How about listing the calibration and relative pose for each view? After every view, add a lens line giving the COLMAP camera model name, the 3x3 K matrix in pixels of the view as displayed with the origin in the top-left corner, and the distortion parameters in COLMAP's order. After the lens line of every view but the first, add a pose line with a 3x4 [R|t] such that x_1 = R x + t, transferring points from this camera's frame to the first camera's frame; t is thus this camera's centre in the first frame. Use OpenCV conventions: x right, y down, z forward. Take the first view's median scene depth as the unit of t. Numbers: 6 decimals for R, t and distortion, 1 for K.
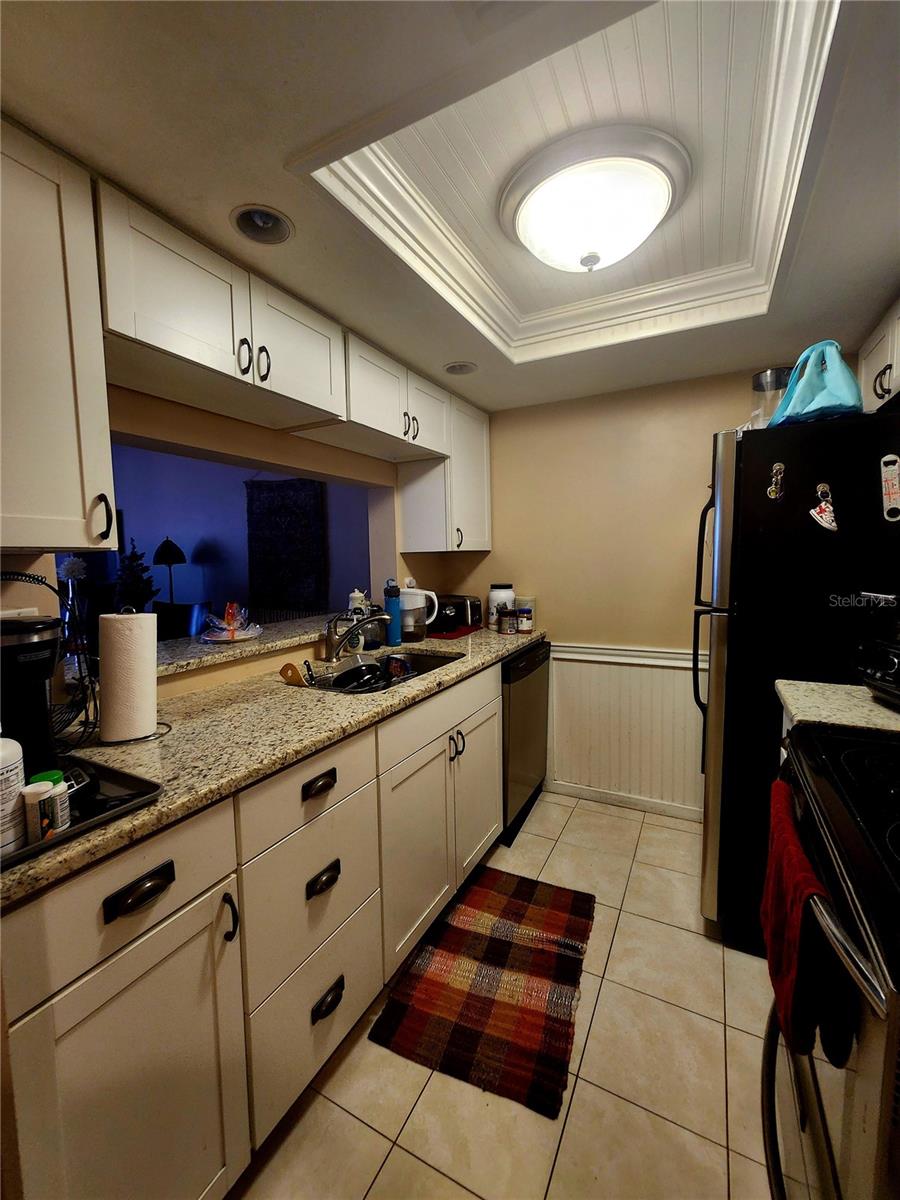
lens RADIAL K [[488.6, 0, 453.2], [0, 488.6, 595.8], [0, 0, 1]] dist [0.001455, -0.000863]
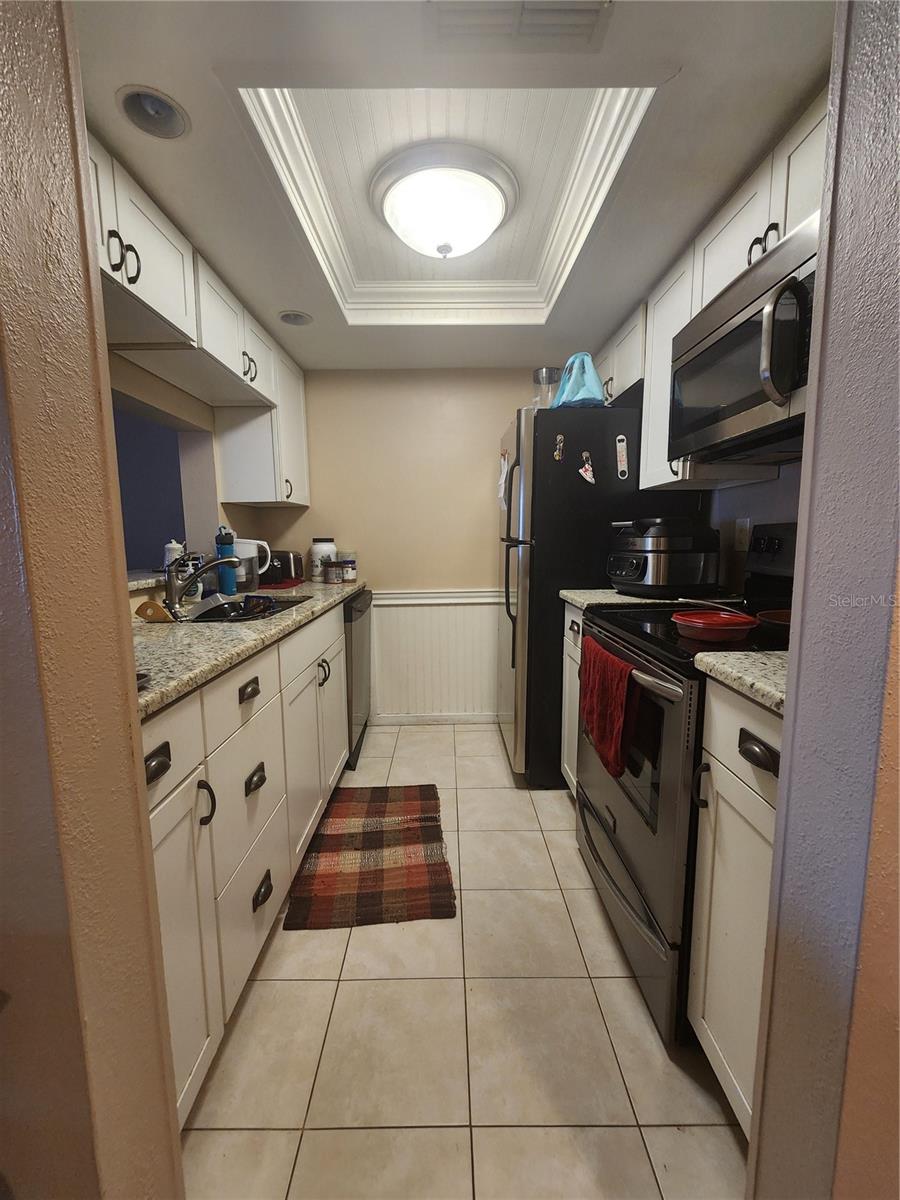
lens RADIAL K [[488.6, 0, 444.0], [0, 488.6, 600.5], [0, 0, 1]] dist [0.001455, -0.000863]
pose [[0.883813, -0.051513, 0.464995, -0.273287], [0.033067, 0.998312, 0.047744, 0.111642], [-0.466670, -0.026820, 0.884025, -0.090152]]
